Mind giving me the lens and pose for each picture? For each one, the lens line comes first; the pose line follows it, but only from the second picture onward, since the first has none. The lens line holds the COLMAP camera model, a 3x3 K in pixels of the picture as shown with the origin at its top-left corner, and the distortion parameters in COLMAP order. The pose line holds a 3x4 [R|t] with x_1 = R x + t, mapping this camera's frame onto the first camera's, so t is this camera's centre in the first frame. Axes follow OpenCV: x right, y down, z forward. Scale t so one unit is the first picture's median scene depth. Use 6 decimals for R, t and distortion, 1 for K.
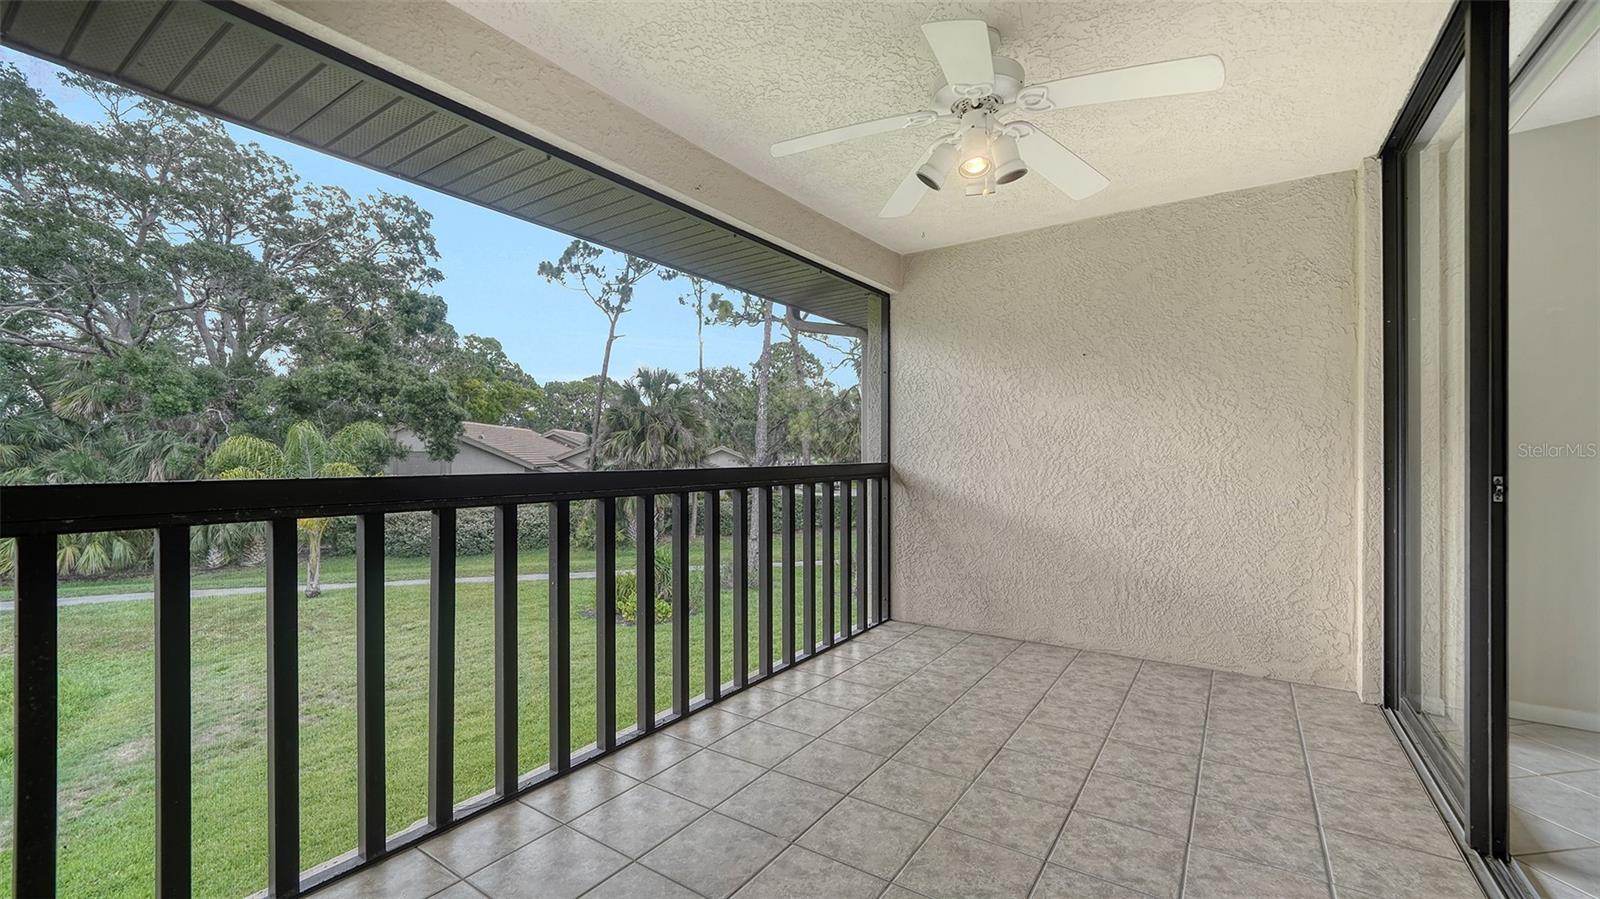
lens RADIAL K [[657.3, 0, 808.5], [0, 657.3, 449.1], [0, 0, 1]] dist [0.001181, -0.000093]
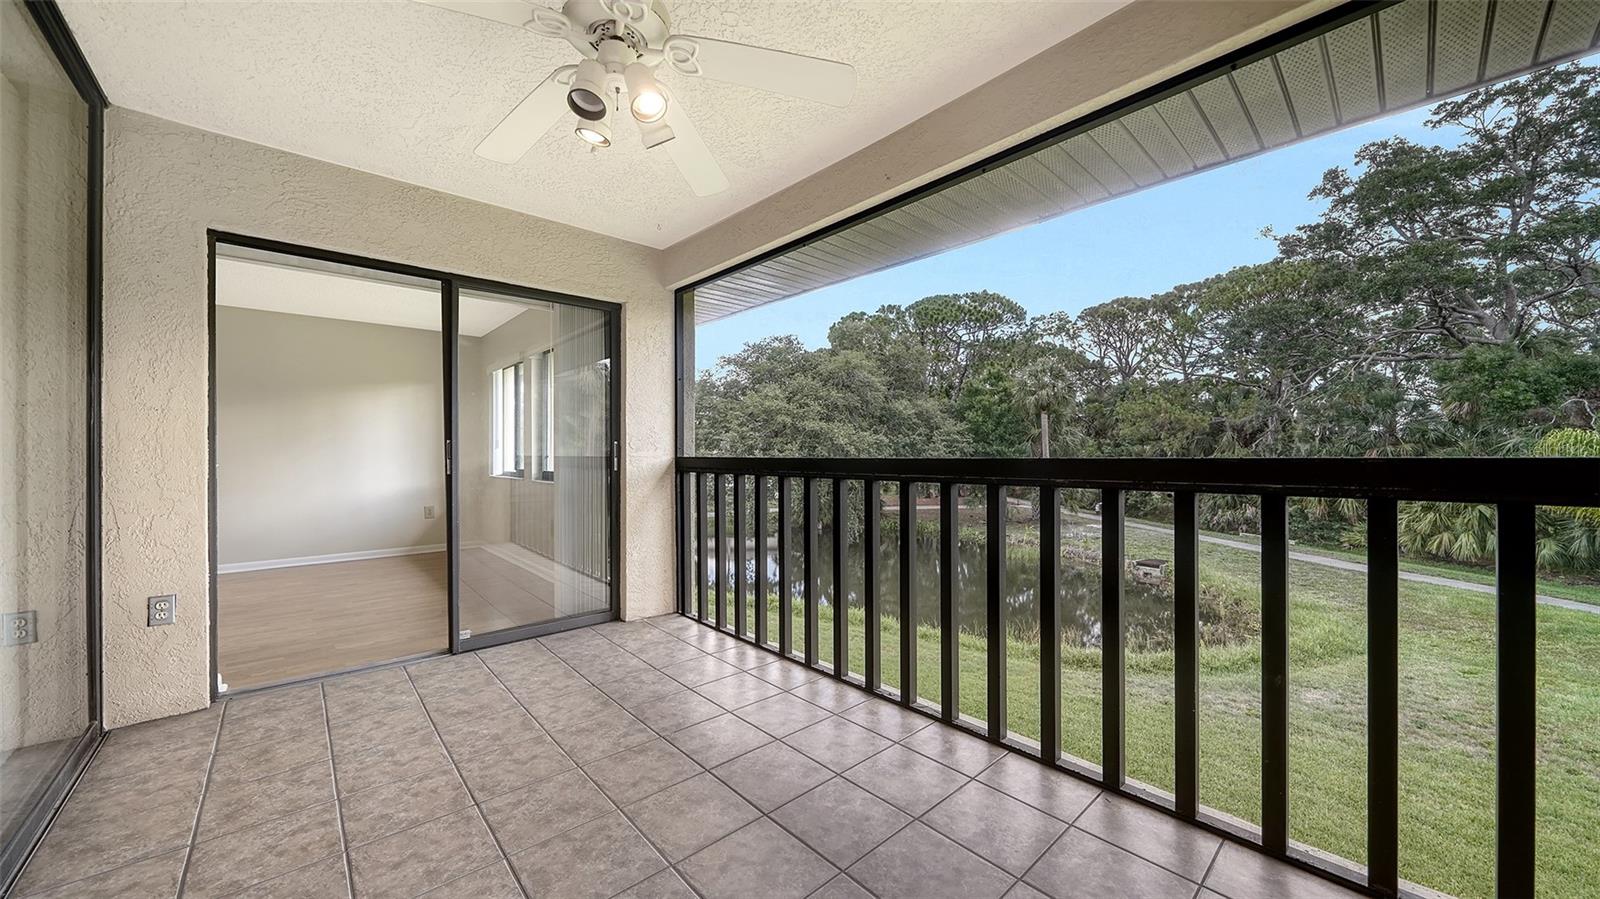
lens RADIAL K [[590.3, 0, 796.0], [0, 590.3, 456.8], [0, 0, 1]] dist [-0.024322, 0.000058]
pose [[-0.262233, 0.003601, -0.964998, 0.125003], [0.009528, 0.999954, 0.001143, 0.007035], [0.964958, -0.008895, -0.262255, 0.193487]]
